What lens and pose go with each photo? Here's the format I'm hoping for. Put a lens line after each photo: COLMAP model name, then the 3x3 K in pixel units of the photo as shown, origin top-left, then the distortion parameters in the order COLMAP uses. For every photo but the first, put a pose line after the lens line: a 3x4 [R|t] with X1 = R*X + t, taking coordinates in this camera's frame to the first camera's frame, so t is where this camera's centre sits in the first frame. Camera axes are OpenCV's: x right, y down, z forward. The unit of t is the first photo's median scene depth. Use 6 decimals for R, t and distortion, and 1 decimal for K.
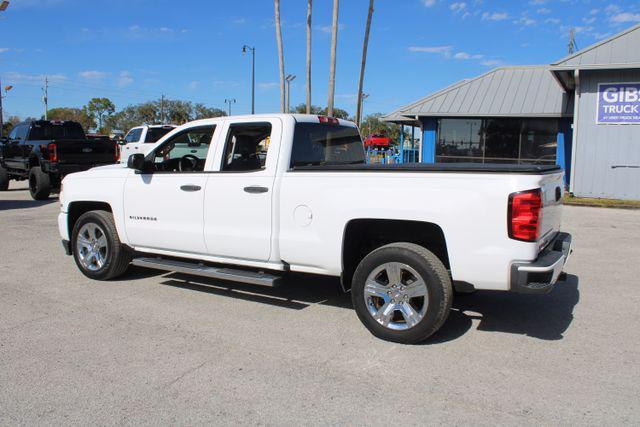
lens RADIAL K [[551.7, 0, 319.8], [0, 551.7, 215.7], [0, 0, 1]] dist [-0.127900, 0.079855]
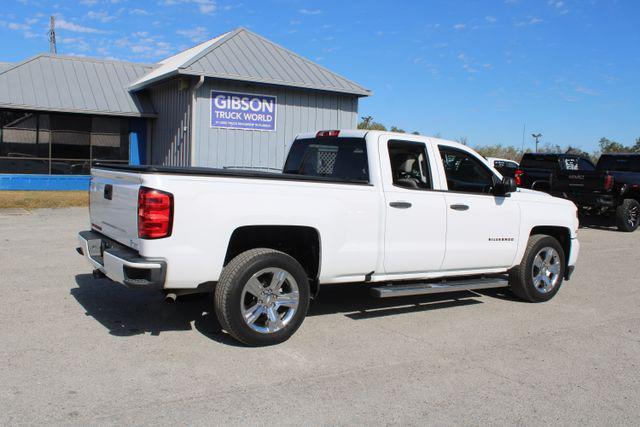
lens RADIAL K [[606.3, 0, 321.4], [0, 606.3, 216.8], [0, 0, 1]] dist [-0.080301, 0.000000]
pose [[0.474747, -0.082445, 0.876252, -0.461005], [0.079466, 0.995552, 0.050615, -0.038308], [-0.876528, 0.045603, 0.479187, 0.239237]]
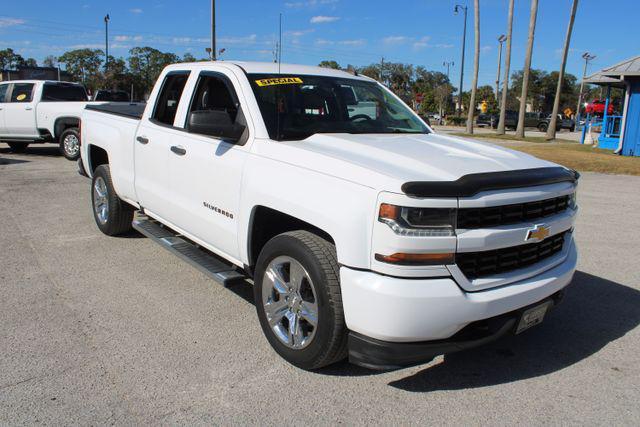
lens RADIAL K [[533.7, 0, 314.7], [0, 533.7, 213.6], [0, 0, 1]] dist [-0.152760, 0.121418]
pose [[0.913276, 0.091435, -0.396945, 0.111101], [-0.063645, 0.994544, 0.082658, -0.011552], [0.402337, -0.050226, 0.914113, 0.130526]]
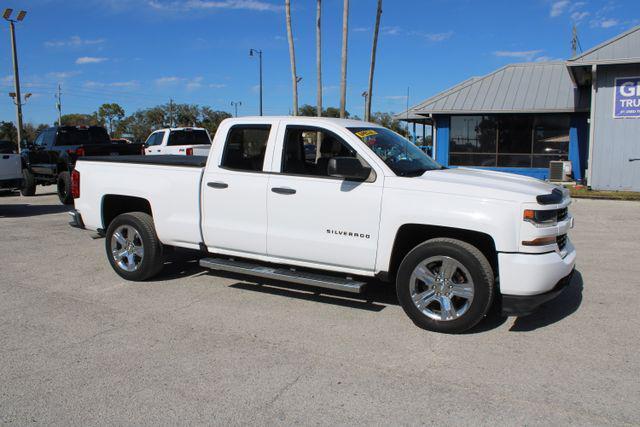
lens RADIAL K [[533.7, 0, 319.2], [0, 533.7, 218.2], [0, 0, 1]] dist [-0.152760, 0.121418]
pose [[0.999772, -0.020361, -0.006459, -0.039540], [0.020425, 0.999742, 0.009953, -0.002822], [0.006254, -0.010083, 0.999930, 0.022337]]
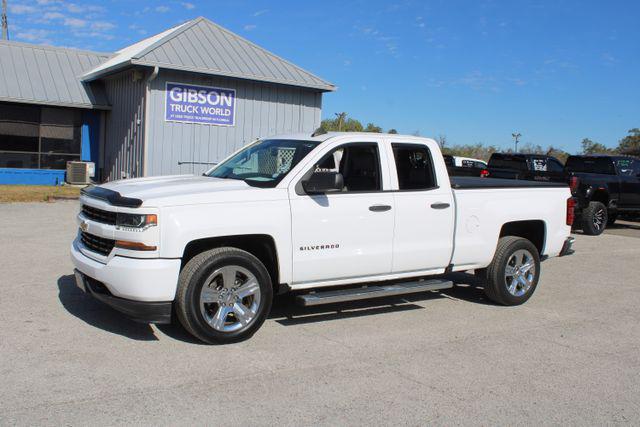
lens RADIAL K [[632.8, 0, 320.5], [0, 632.8, 215.1], [0, 0, 1]] dist [-0.077657, 0.000000]
pose [[0.440938, -0.074918, 0.894406, -0.451286], [0.064945, 0.996561, 0.051457, -0.036026], [-0.895185, 0.035398, 0.444287, 0.209658]]
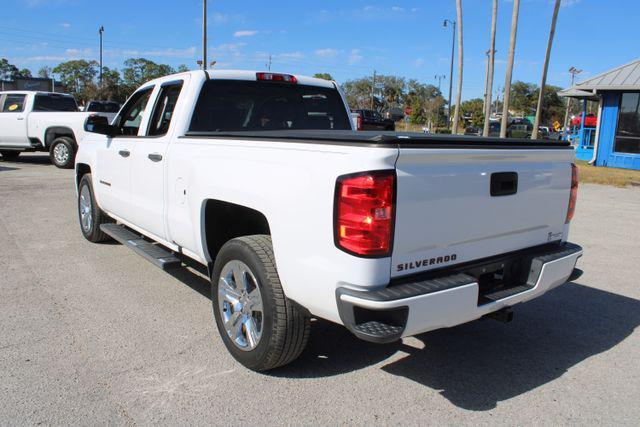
lens RADIAL K [[533.7, 0, 317.6], [0, 533.7, 208.7], [0, 0, 1]] dist [-0.152760, 0.121418]
pose [[0.919314, 0.081480, -0.384998, 0.146265], [-0.067116, 0.996460, 0.050625, -0.008413], [0.387760, -0.020700, 0.921528, 0.108651]]
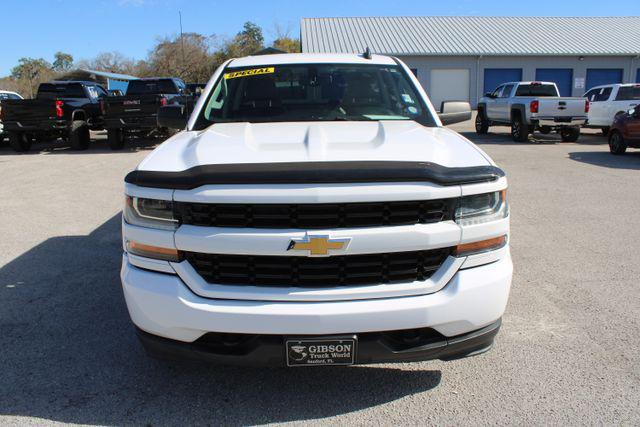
lens RADIAL K [[533.7, 0, 325.2], [0, 533.7, 211.6], [0, 0, 1]] dist [-0.152760, 0.121418]
pose [[-0.519846, -0.198360, 0.830911, -0.337322], [0.108553, 0.949444, 0.294571, -0.073997], [-0.847335, 0.243329, -0.472032, 0.560182]]
